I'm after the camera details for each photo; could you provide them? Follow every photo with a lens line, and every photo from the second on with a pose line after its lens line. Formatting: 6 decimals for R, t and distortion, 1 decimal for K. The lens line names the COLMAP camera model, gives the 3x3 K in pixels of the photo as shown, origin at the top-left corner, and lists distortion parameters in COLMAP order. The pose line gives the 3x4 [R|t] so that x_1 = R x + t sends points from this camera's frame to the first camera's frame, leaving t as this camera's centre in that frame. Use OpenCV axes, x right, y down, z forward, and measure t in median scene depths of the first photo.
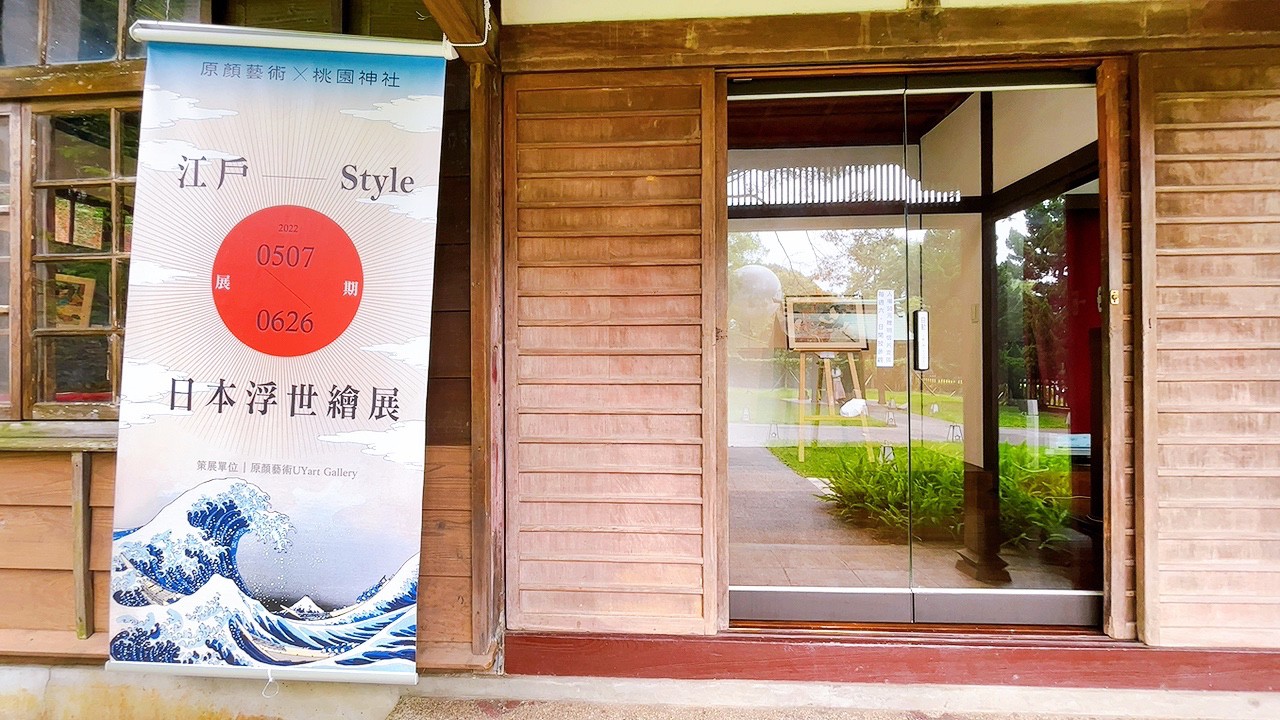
lens RADIAL K [[504.7, 0, 640.0], [0, 504.7, 360.0], [0, 0, 1]] dist [-0.000051, 0.000047]
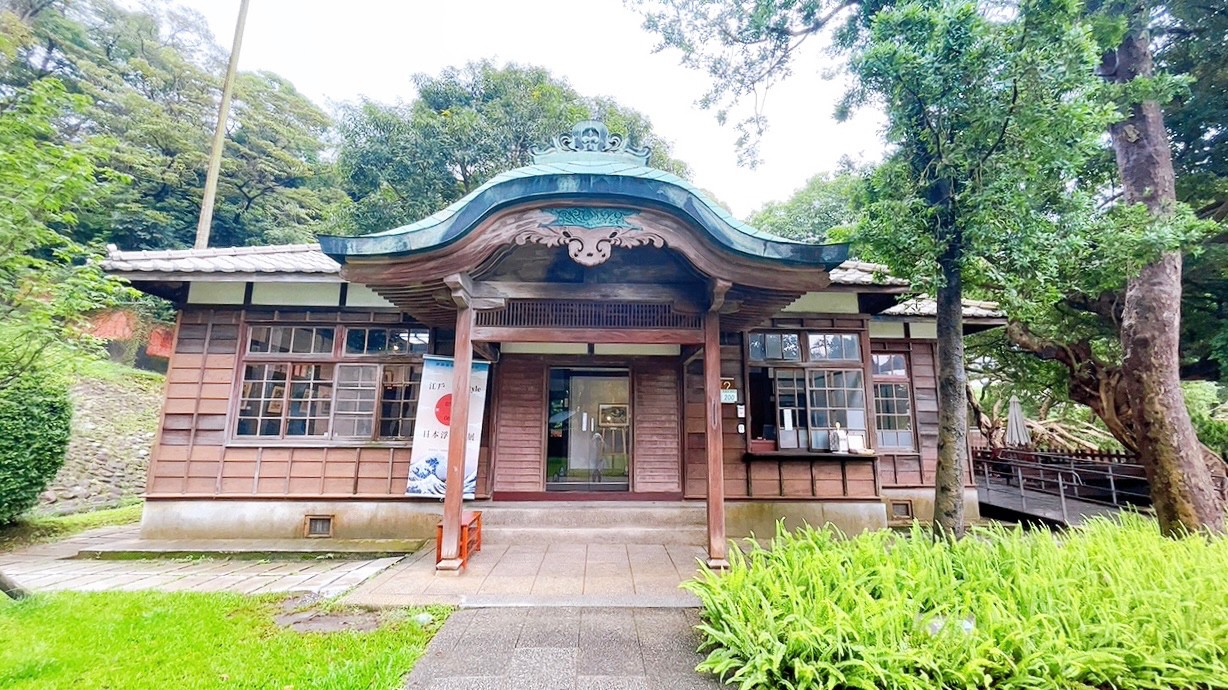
lens RADIAL K [[484.2, 0, 614.0], [0, 484.2, 345.0], [0, 0, 1]] dist [-0.000051, 0.000047]
pose [[0.995253, 0.030012, 0.092575, 0.352705], [-0.013798, 0.985167, -0.171042, -0.000562], [-0.096335, 0.168953, 0.980905, -3.499260]]
